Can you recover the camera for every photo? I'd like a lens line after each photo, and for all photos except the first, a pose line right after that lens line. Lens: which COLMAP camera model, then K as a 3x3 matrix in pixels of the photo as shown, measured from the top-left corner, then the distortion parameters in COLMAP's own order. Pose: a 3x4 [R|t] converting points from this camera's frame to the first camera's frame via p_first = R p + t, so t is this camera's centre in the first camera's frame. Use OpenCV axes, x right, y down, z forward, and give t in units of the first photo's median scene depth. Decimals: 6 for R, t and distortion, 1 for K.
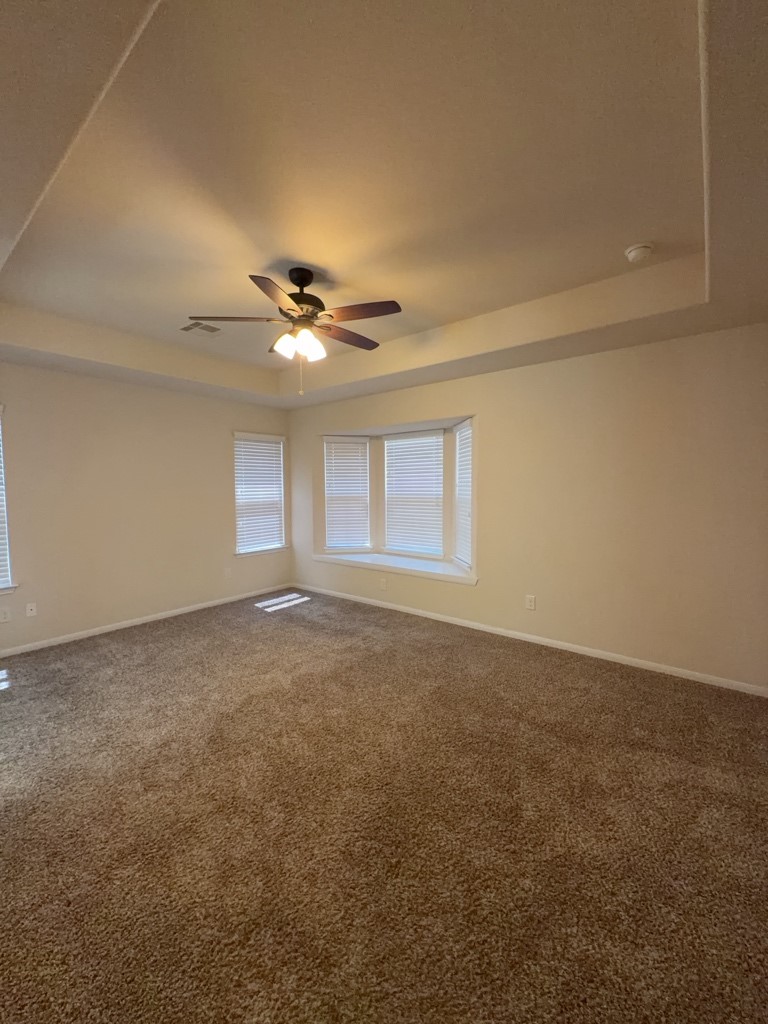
lens RADIAL K [[409.6, 0, 382.5], [0, 409.6, 513.0], [0, 0, 1]] dist [-0.000614, 0.000399]
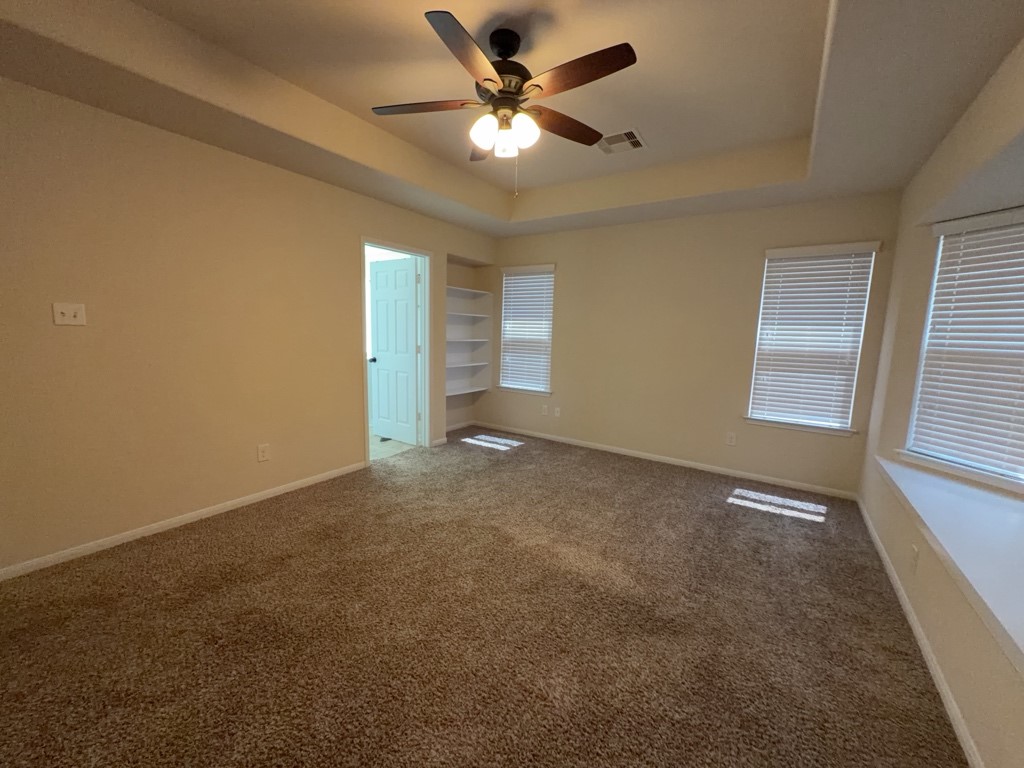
lens RADIAL K [[409.6, 0, 510.4], [0, 409.6, 383.8], [0, 0, 1]] dist [-0.000614, 0.000399]
pose [[0.083232, 0.142945, -0.986225, 0.386142], [-0.096483, 0.986165, 0.134794, -0.022044], [0.991849, 0.083934, 0.095872, 0.571854]]
